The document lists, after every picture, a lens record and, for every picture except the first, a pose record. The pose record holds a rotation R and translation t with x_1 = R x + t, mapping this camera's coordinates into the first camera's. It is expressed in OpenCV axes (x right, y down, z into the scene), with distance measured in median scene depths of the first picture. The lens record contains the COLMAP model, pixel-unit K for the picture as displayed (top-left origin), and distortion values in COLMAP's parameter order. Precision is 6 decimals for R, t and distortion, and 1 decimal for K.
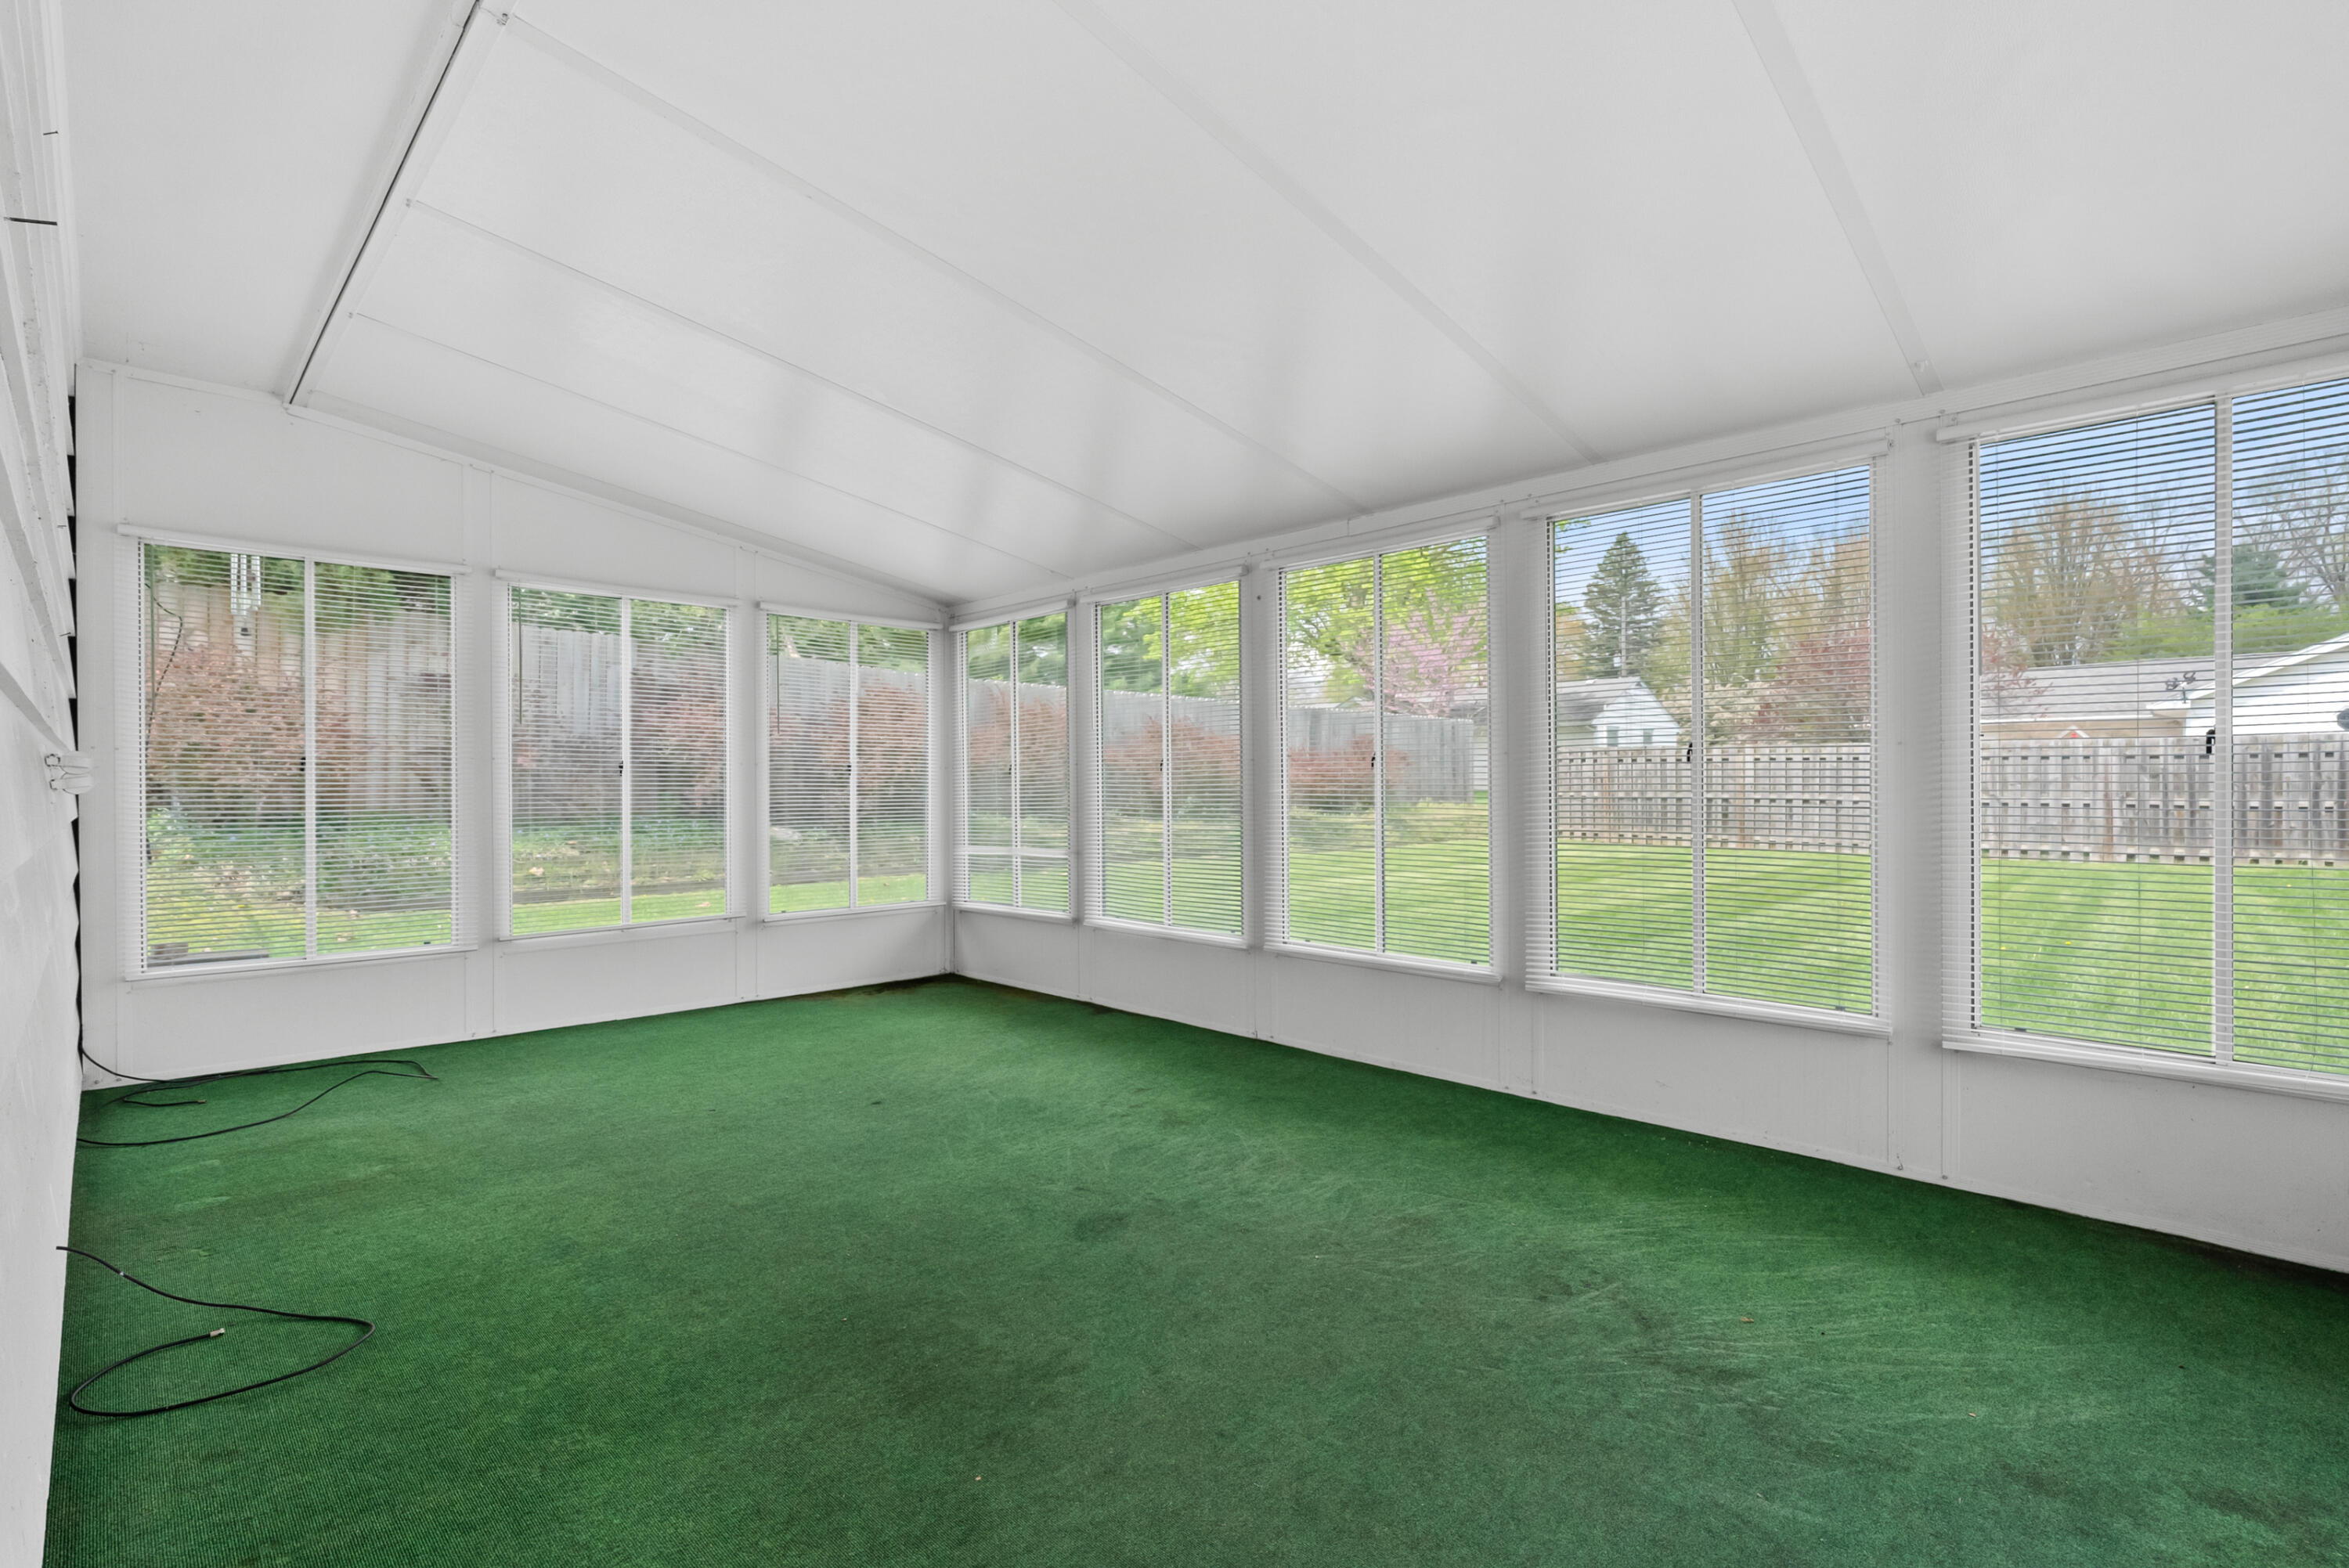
lens RADIAL K [[1075.9, 0, 1177.7], [0, 1075.9, 798.1], [0, 0, 1]] dist [-0.004316, 0.000097]
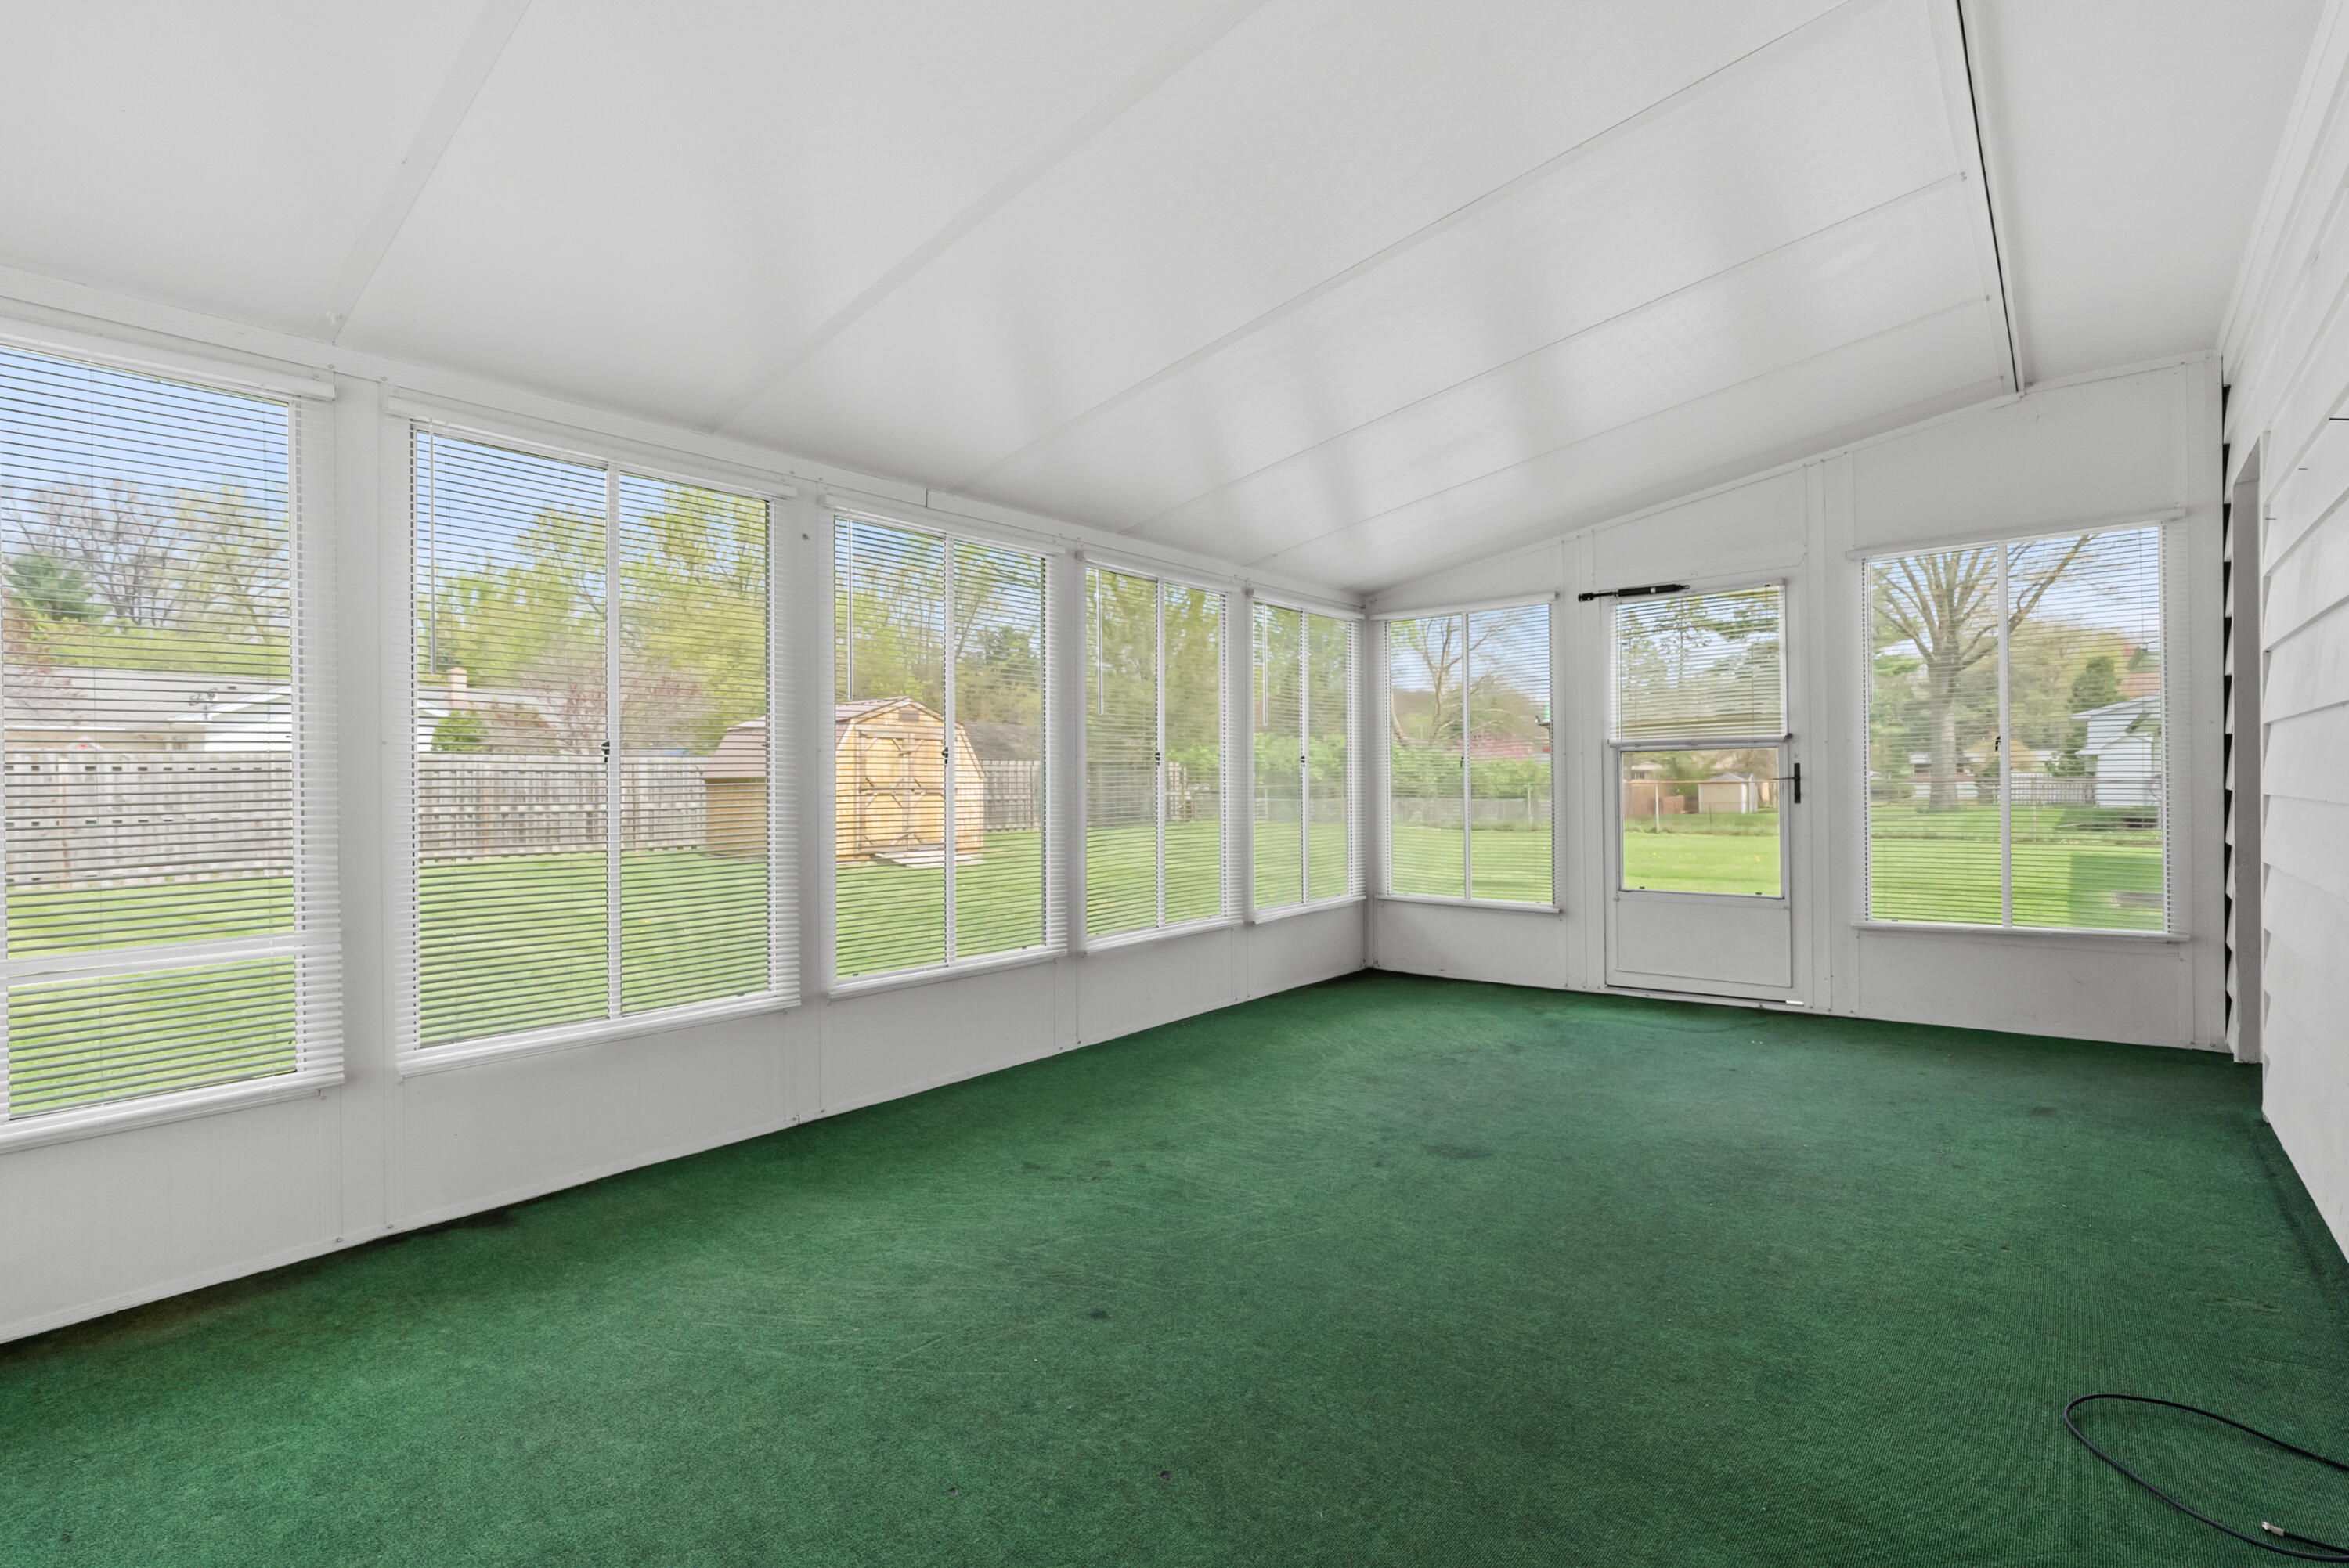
lens RADIAL K [[1075.9, 0, 1177.7], [0, 1075.9, 798.1], [0, 0, 1]] dist [-0.004316, 0.000097]
pose [[-0.089340, -0.005162, 0.995988, -0.910982], [0.027147, 0.999602, 0.007616, -0.002036], [-0.995631, 0.027718, -0.089165, 1.052904]]
